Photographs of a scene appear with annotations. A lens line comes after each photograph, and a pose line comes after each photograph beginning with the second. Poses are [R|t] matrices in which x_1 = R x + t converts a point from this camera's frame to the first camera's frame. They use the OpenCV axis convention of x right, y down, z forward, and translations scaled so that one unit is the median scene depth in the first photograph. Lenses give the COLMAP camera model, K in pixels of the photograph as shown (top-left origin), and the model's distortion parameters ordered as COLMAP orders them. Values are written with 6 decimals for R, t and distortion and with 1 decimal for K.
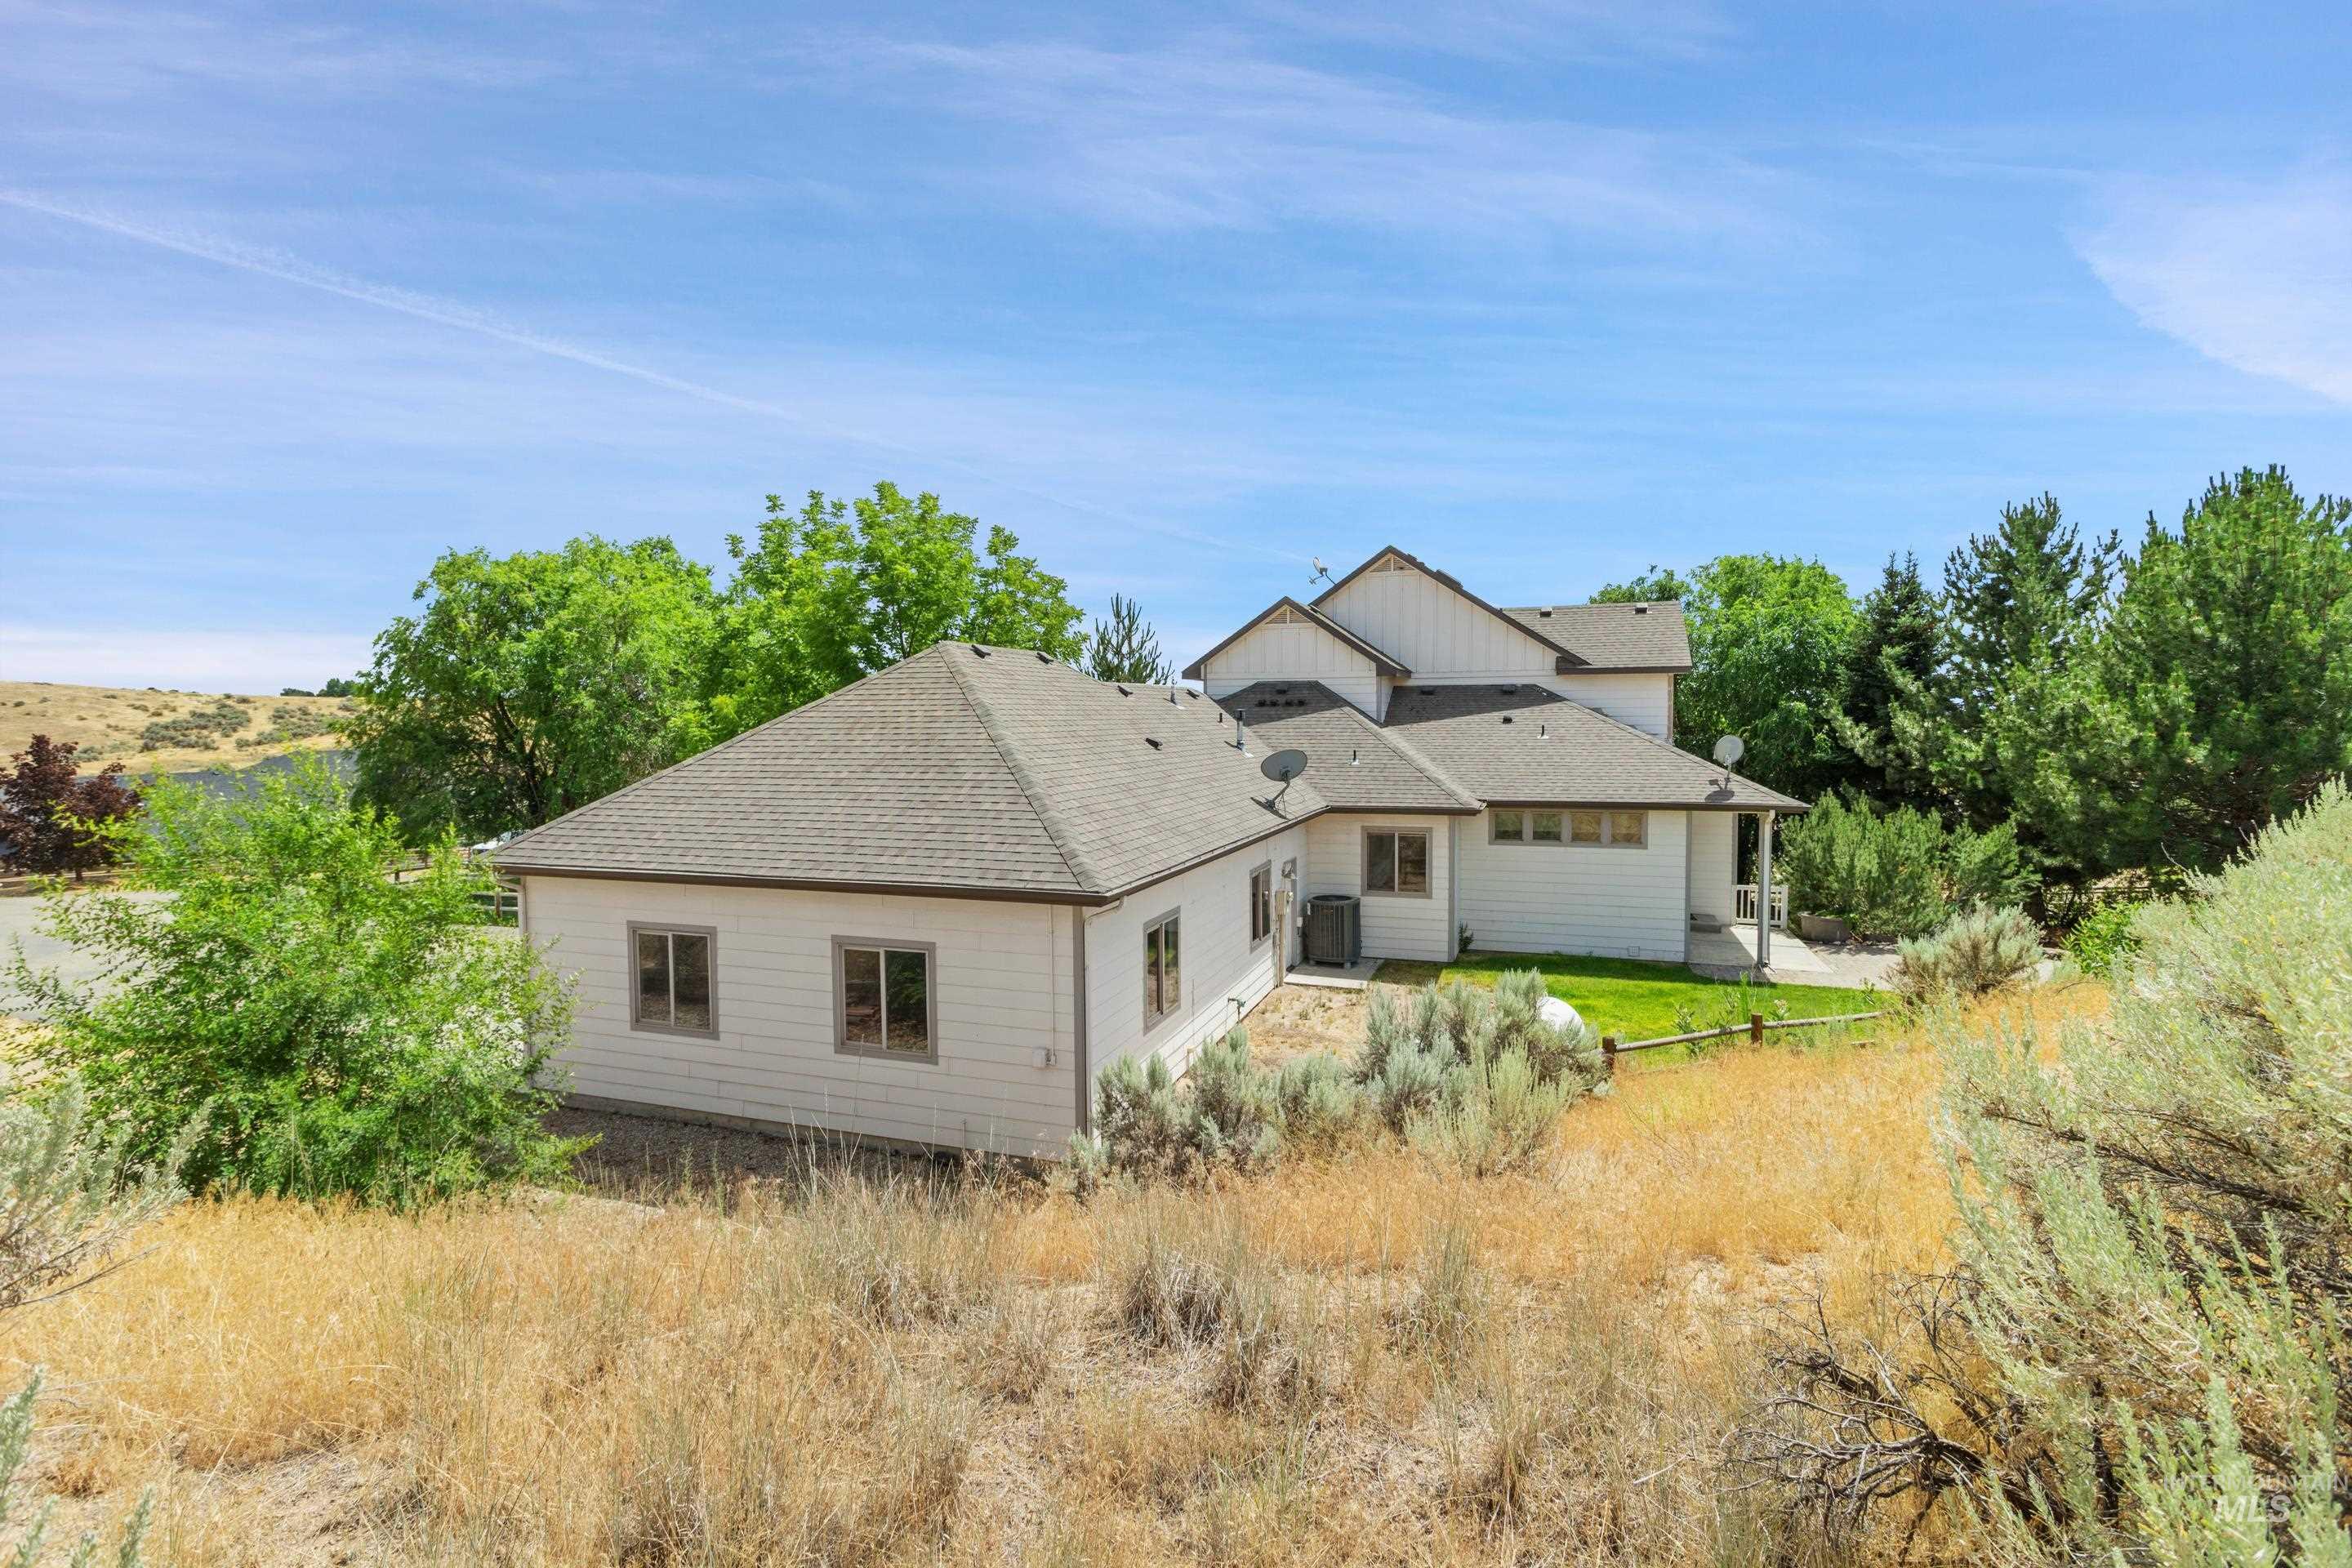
lens RADIAL K [[1084.3, 0, 1166.0], [0, 1084.3, 777.2], [0, 0, 1]] dist [0.013834, -0.000053]
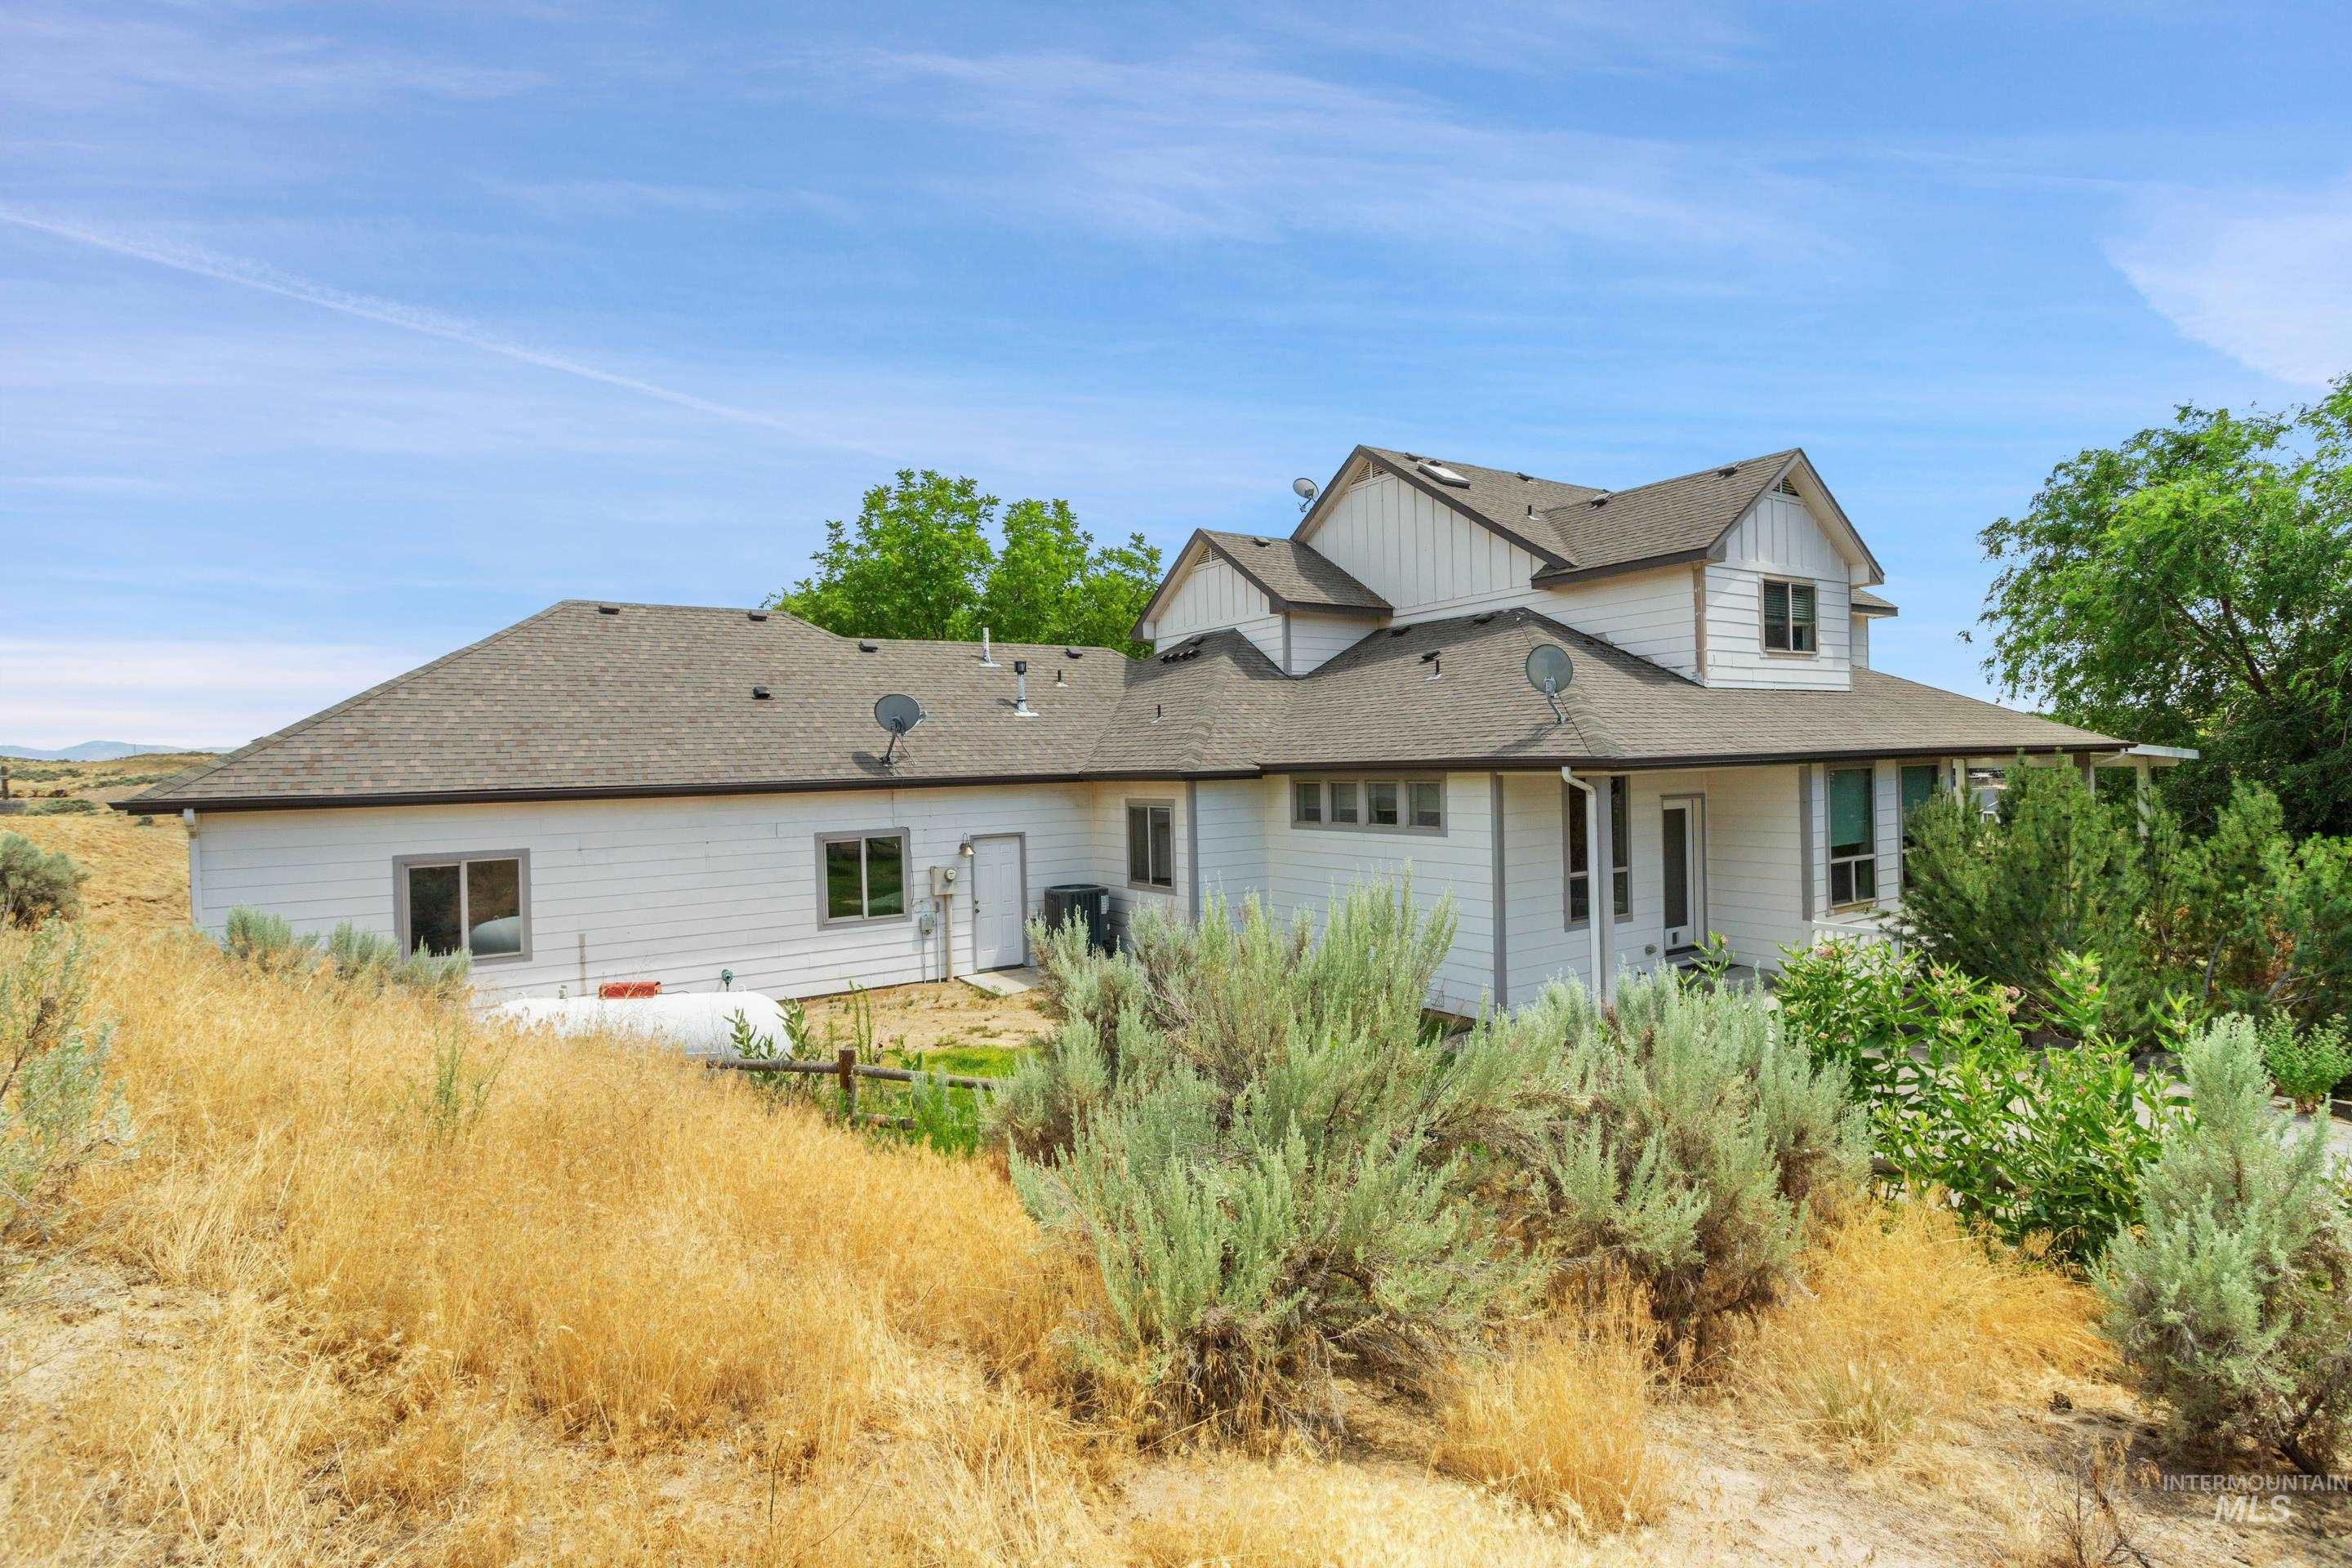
lens RADIAL K [[1108.5, 0, 1165.2], [0, 1108.5, 763.0], [0, 0, 1]] dist [0.001740, -0.000088]
pose [[0.803084, -0.014115, -0.595698, 0.580402], [-0.011182, 0.999186, -0.038751, 0.042368], [0.595760, 0.037782, 0.802273, 0.317058]]
